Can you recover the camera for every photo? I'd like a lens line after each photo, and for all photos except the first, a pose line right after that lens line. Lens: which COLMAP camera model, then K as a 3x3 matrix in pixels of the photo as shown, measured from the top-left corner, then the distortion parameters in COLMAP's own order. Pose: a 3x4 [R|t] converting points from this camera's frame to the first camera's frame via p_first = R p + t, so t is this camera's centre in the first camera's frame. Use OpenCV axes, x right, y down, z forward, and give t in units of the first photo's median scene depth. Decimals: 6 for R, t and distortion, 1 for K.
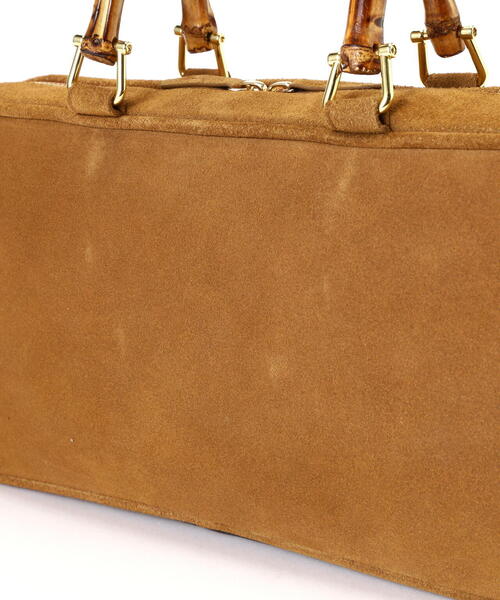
lens RADIAL K [[1553.2, 0, 250.0], [0, 1553.2, 300.0], [0, 0, 1]] dist [0.141714, 0.162928]
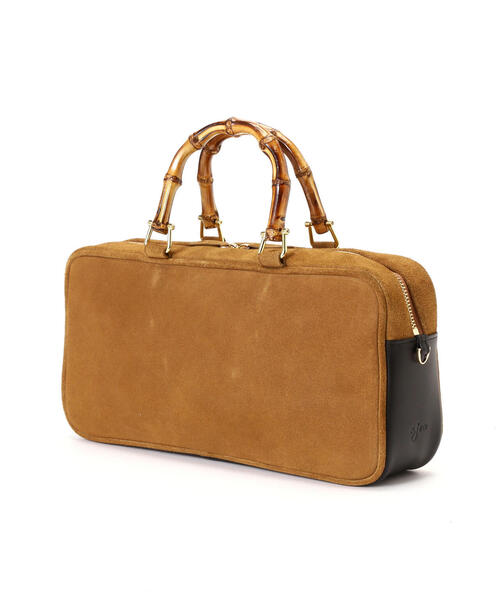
lens RADIAL K [[1662.1, 0, 250.0], [0, 1662.1, 300.0], [0, 0, 1]] dist [0.188243, 0.228843]
pose [[0.998275, 0.021156, -0.054768, 0.167474], [-0.026699, 0.994371, -0.102533, 0.183807], [0.052290, 0.103818, 0.993221, -1.357815]]
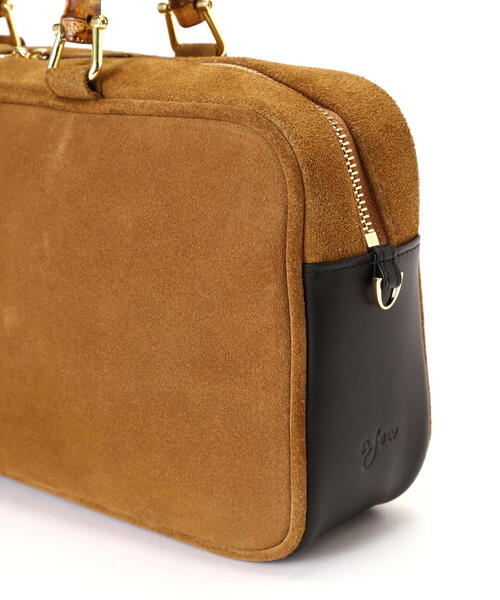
lens RADIAL K [[1553.2, 0, 250.0], [0, 1553.2, 300.0], [0, 0, 1]] dist [0.141714, 0.162928]
pose [[0.997340, 0.017219, -0.070826, 0.263832], [-0.015322, 0.999512, 0.027234, -0.000550], [0.071260, -0.026076, 0.997117, -0.060943]]
